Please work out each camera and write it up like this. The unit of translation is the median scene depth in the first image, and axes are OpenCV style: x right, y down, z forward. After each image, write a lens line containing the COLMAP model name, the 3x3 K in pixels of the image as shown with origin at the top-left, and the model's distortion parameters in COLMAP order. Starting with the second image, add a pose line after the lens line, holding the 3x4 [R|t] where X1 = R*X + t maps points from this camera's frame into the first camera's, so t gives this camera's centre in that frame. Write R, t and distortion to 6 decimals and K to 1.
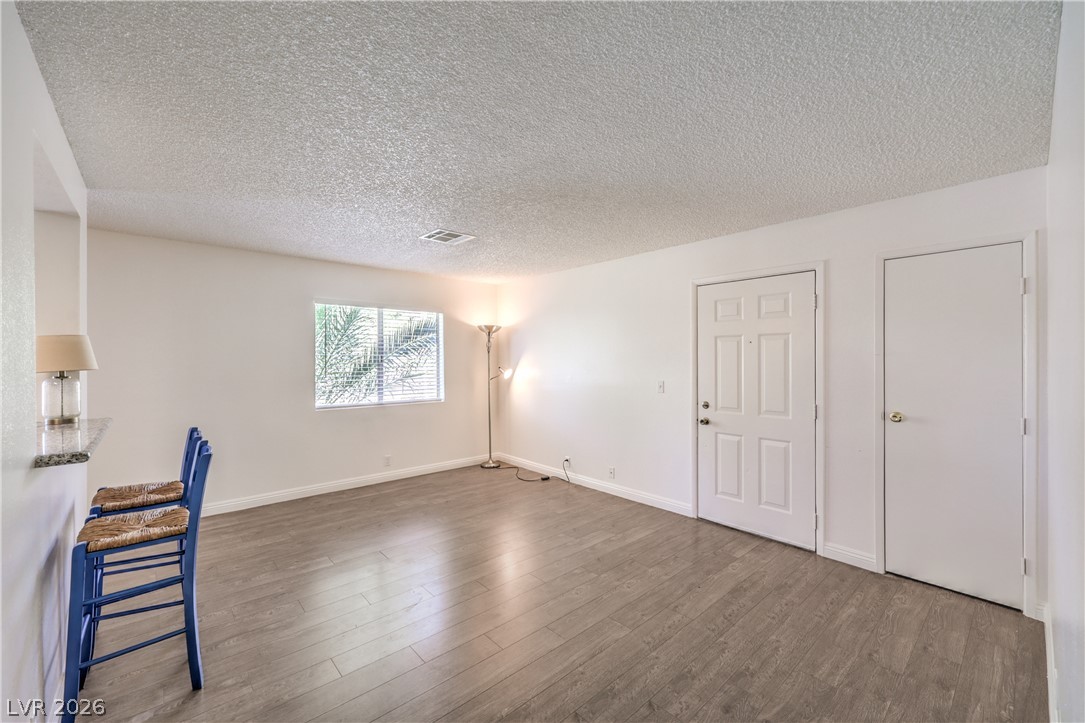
lens RADIAL K [[441.2, 0, 542.5], [0, 441.2, 361.5], [0, 0, 1]] dist [-0.004749, -0.000171]
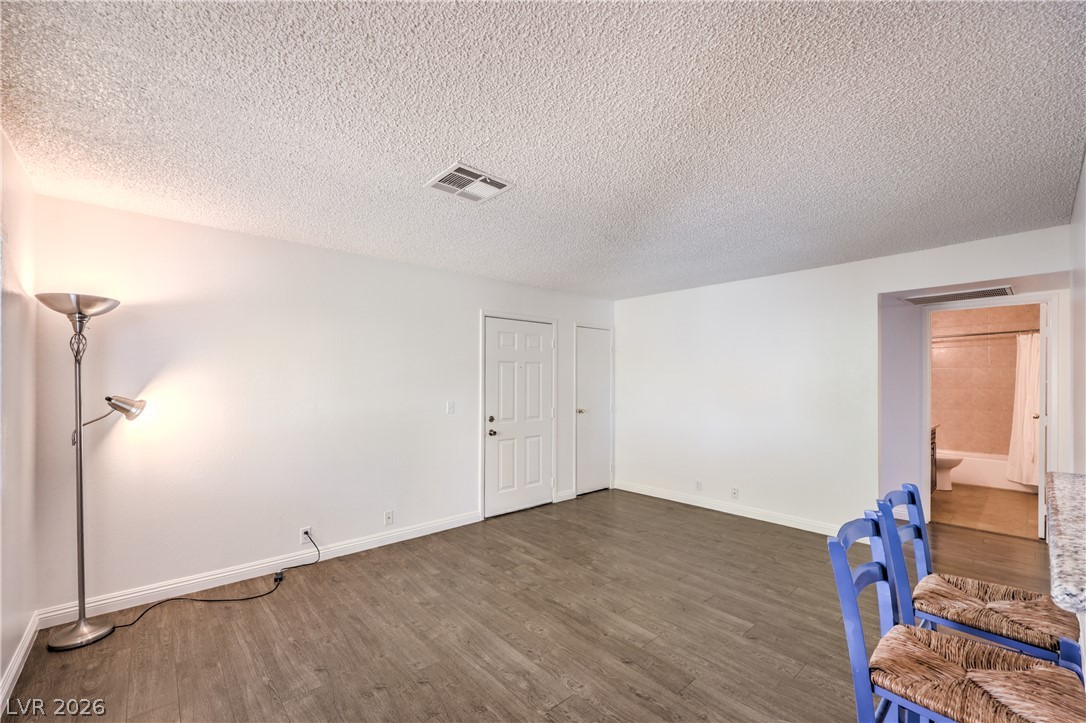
lens RADIAL K [[445.0, 0, 545.1], [0, 445.0, 379.6], [0, 0, 1]] dist [0.000201, 0.000025]
pose [[-0.008450, 0.003491, 0.999958, -0.759139], [0.005386, 0.999980, -0.003445, -0.001532], [-0.999950, 0.005357, -0.008468, 0.801702]]
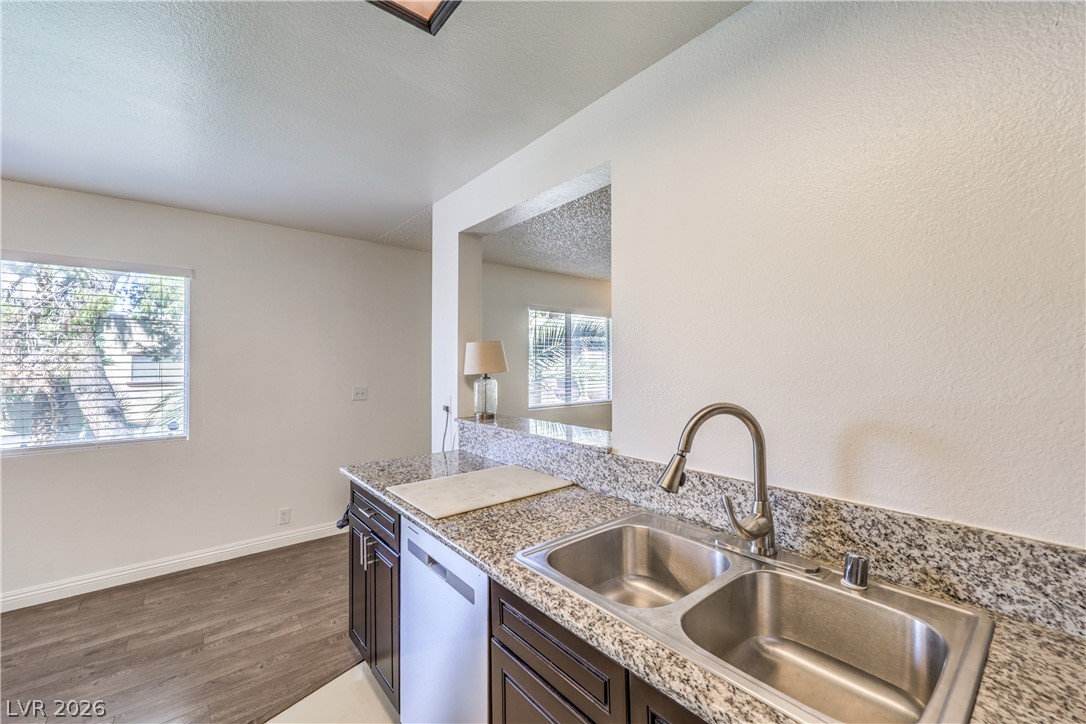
lens RADIAL K [[439.2, 0, 543.0], [0, 439.2, 362.0], [0, 0, 1]] dist [-0.000280, -0.000047]
pose [[0.998355, 0.003721, -0.057219, -0.487755], [-0.003991, 0.999981, -0.004612, 0.000612], [0.057201, 0.004833, 0.998351, -0.050792]]
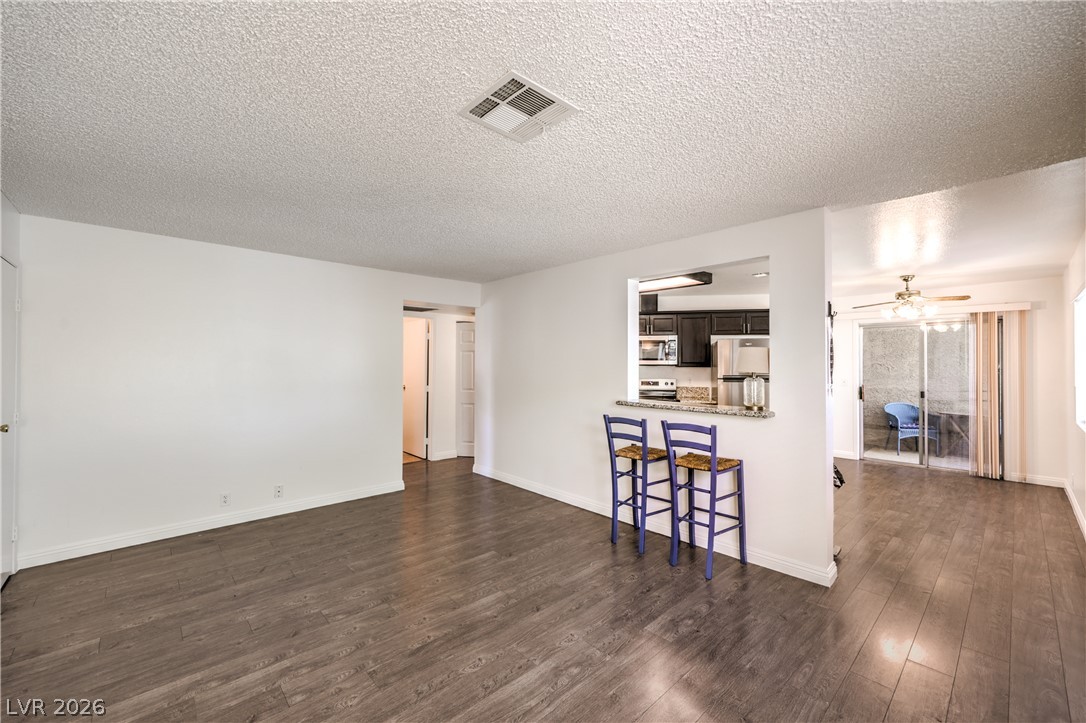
lens RADIAL K [[439.2, 0, 543.0], [0, 439.2, 361.5], [0, 0, 1]] dist [-0.000280, -0.000047]
pose [[-0.999720, 0.000226, -0.023642, -0.206398], [0.000237, 1.000000, -0.000472, -0.007953], [0.023642, -0.000478, -0.999720, 1.321360]]
